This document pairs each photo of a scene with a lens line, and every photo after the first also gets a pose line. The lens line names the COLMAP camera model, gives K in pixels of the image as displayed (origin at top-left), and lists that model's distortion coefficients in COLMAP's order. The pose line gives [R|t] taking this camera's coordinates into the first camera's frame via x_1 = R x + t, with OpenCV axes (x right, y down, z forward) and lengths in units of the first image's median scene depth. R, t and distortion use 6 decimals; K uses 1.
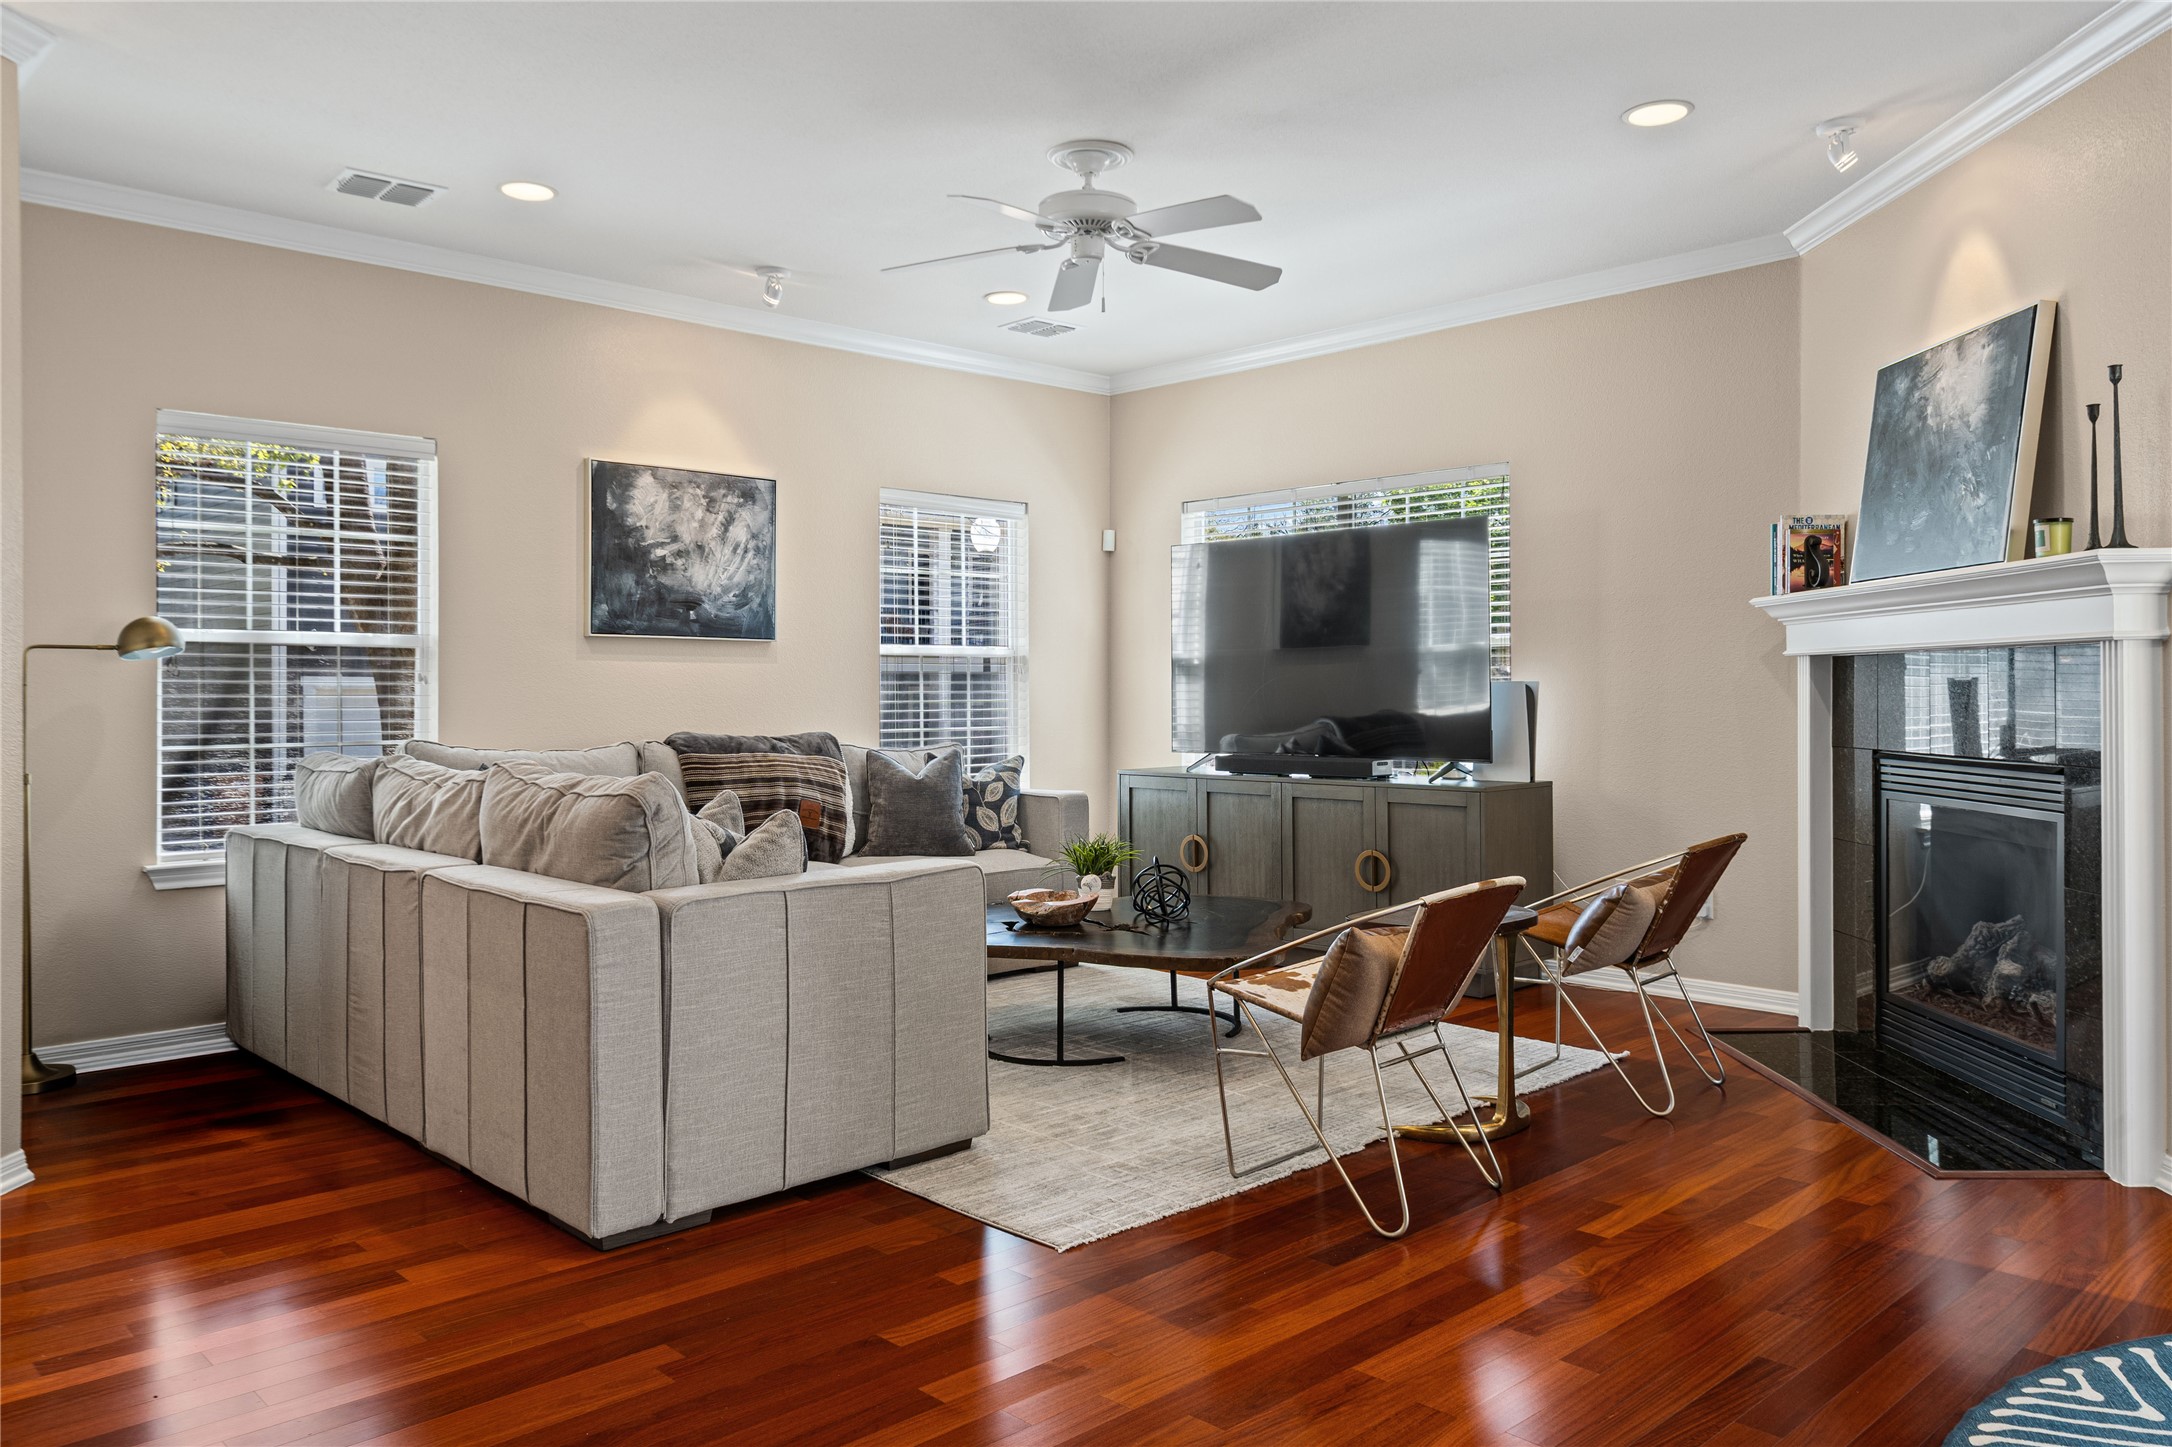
lens RADIAL K [[1545.7, 0, 1085.1], [0, 1545.7, 702.8], [0, 0, 1]] dist [0.002286, -0.006653]
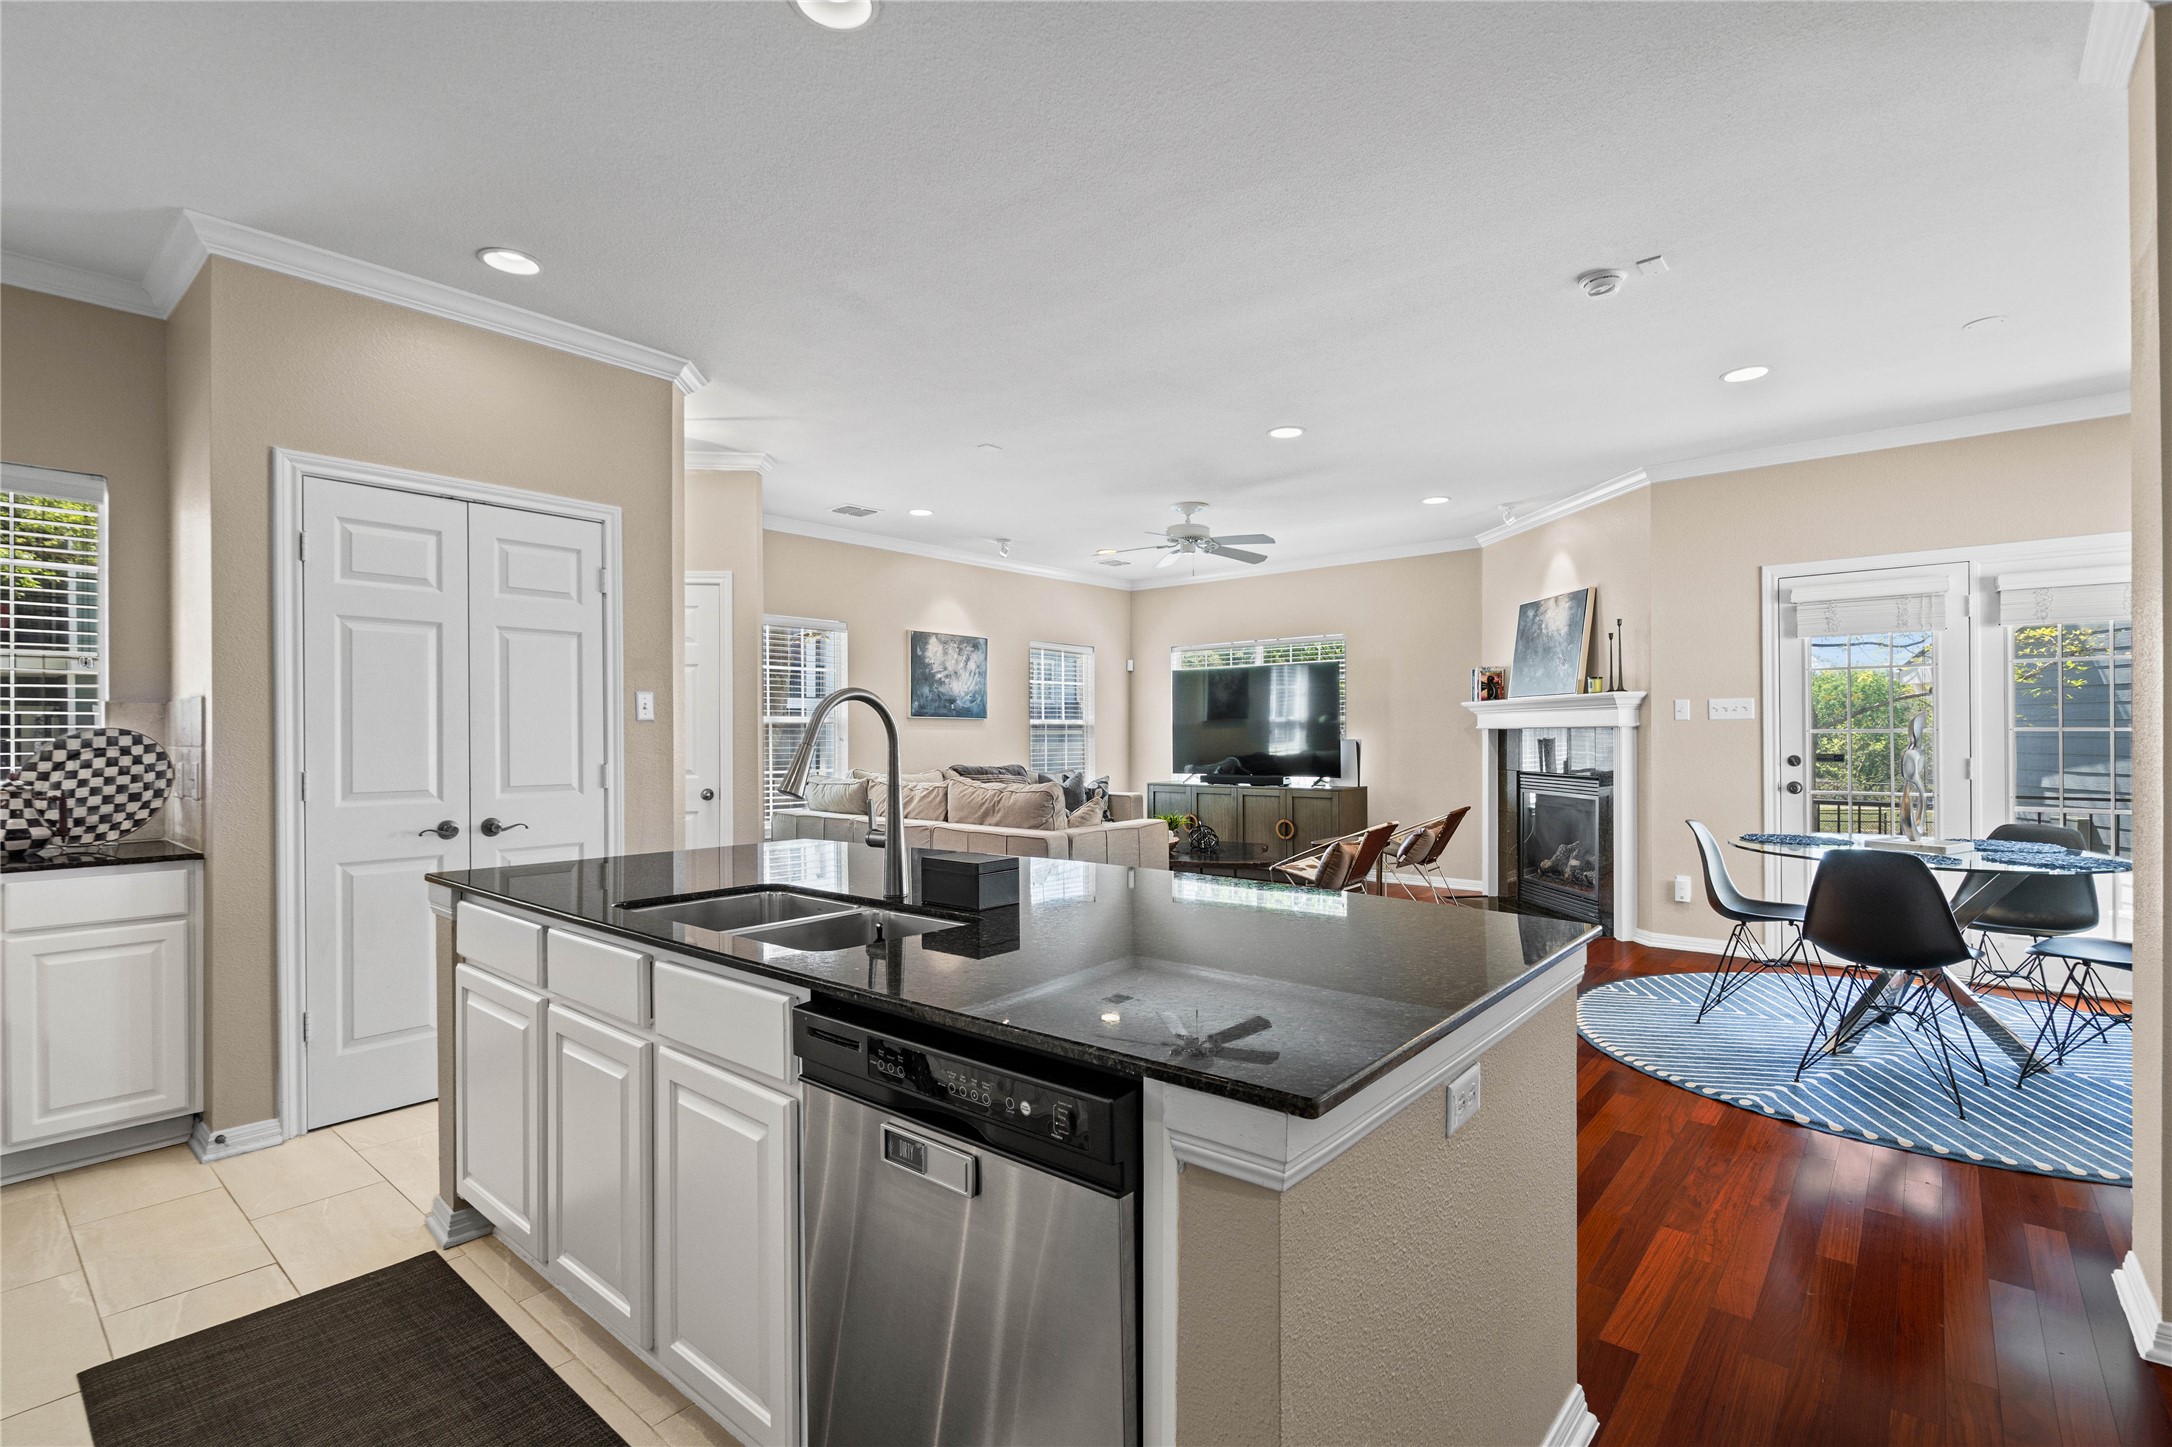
lens RADIAL K [[1007.0, 0, 1083.0], [0, 1007.0, 745.3], [0, 0, 1]] dist [-0.001503, 0.000069]
pose [[0.994082, -0.001672, 0.108615, -0.260679], [0.001498, 0.999997, 0.001684, -0.009538], [-0.108618, -0.001512, 0.994082, -0.367838]]
